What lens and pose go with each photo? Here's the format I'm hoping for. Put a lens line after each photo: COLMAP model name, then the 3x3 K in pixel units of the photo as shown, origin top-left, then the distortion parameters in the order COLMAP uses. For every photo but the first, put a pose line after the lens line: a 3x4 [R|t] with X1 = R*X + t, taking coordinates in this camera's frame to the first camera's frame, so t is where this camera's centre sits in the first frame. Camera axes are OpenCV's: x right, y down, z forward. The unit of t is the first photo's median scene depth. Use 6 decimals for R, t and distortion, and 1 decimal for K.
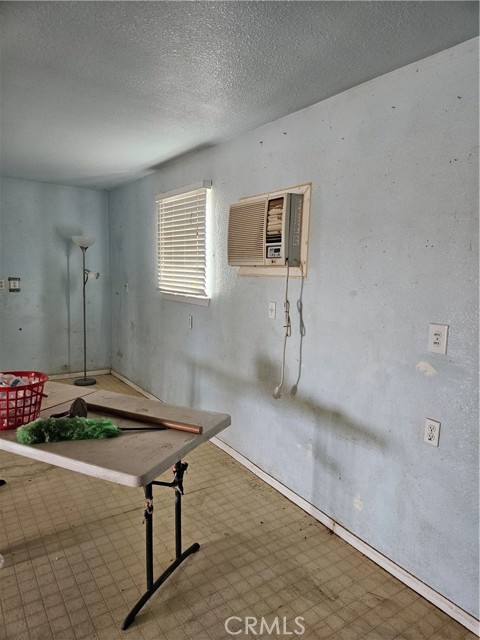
lens RADIAL K [[433.2, 0, 244.2], [0, 433.2, 324.3], [0, 0, 1]] dist [0.073468, -0.048091]
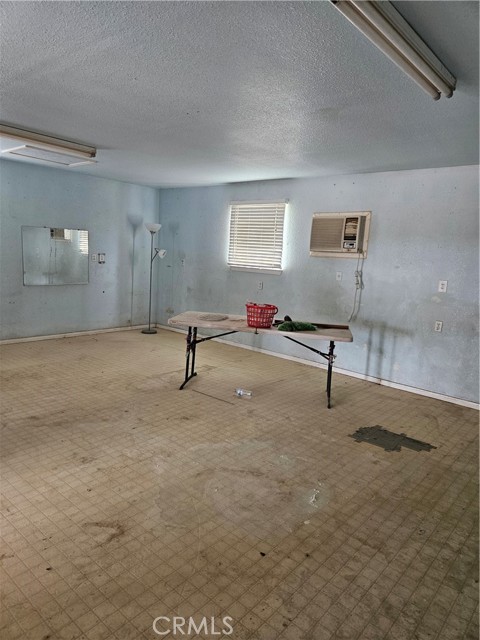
lens RADIAL K [[433.2, 0, 235.3], [0, 433.2, 316.0], [0, 0, 1]] dist [0.073468, -0.048091]
pose [[0.967143, -0.007922, 0.254110, -0.801662], [0.000356, 0.999556, 0.029809, 0.078029], [-0.254233, -0.028739, 0.966716, -0.654504]]
